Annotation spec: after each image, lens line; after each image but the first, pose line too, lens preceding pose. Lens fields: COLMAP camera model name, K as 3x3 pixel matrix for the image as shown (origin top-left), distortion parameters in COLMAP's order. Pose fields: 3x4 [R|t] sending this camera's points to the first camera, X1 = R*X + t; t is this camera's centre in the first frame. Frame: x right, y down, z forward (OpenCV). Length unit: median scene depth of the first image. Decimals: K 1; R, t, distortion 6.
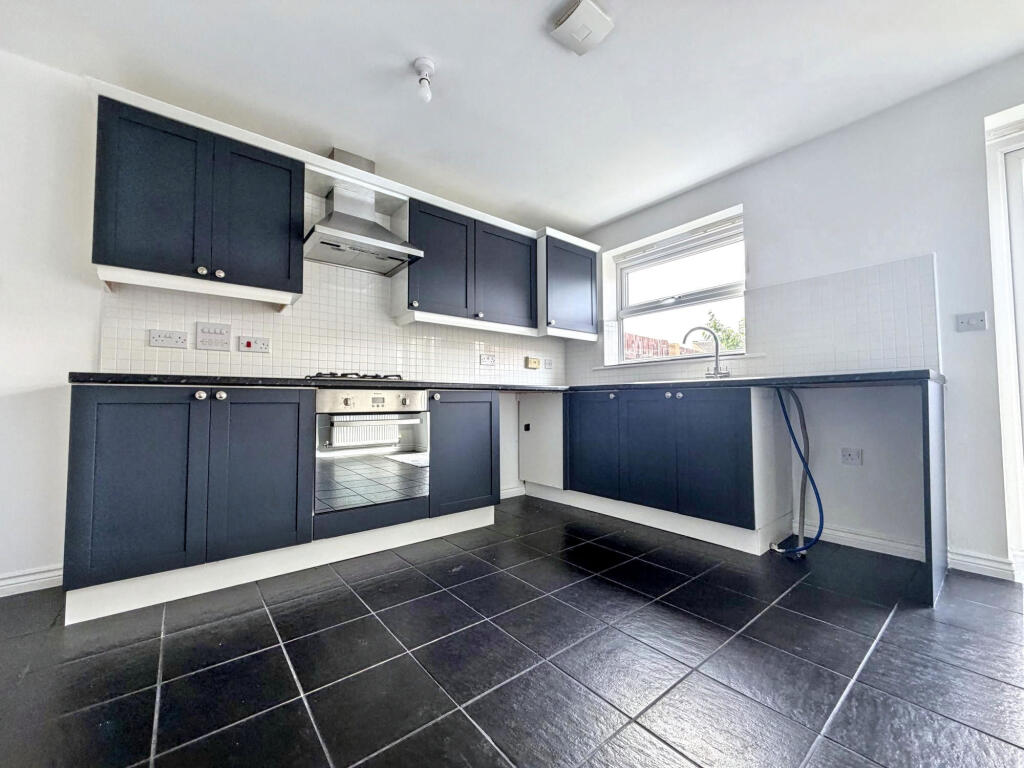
lens RADIAL K [[410.1, 0, 512.4], [0, 410.1, 384.1], [0, 0, 1]] dist [-0.000199, -0.000173]
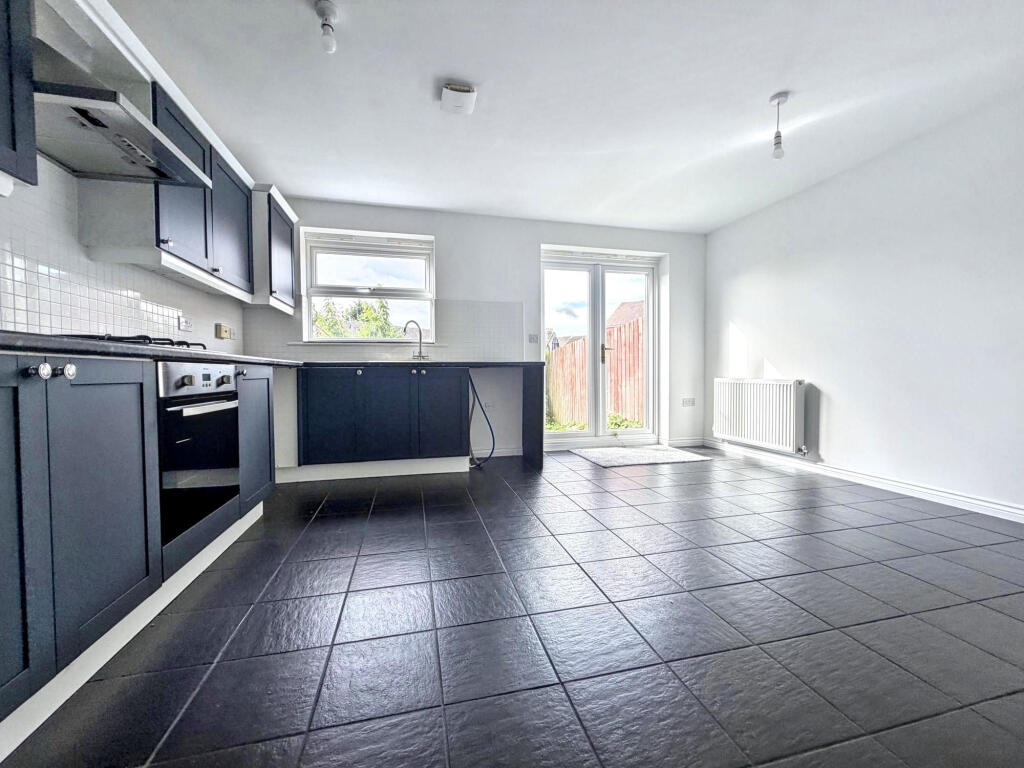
lens RADIAL K [[410.1, 0, 512.4], [0, 410.1, 384.1], [0, 0, 1]] dist [-0.000199, -0.000173]
pose [[0.423729, -0.022288, 0.905515, -0.554552], [-0.033831, 0.998610, 0.040410, 0.001819], [-0.905157, -0.047757, 0.422386, 0.126006]]
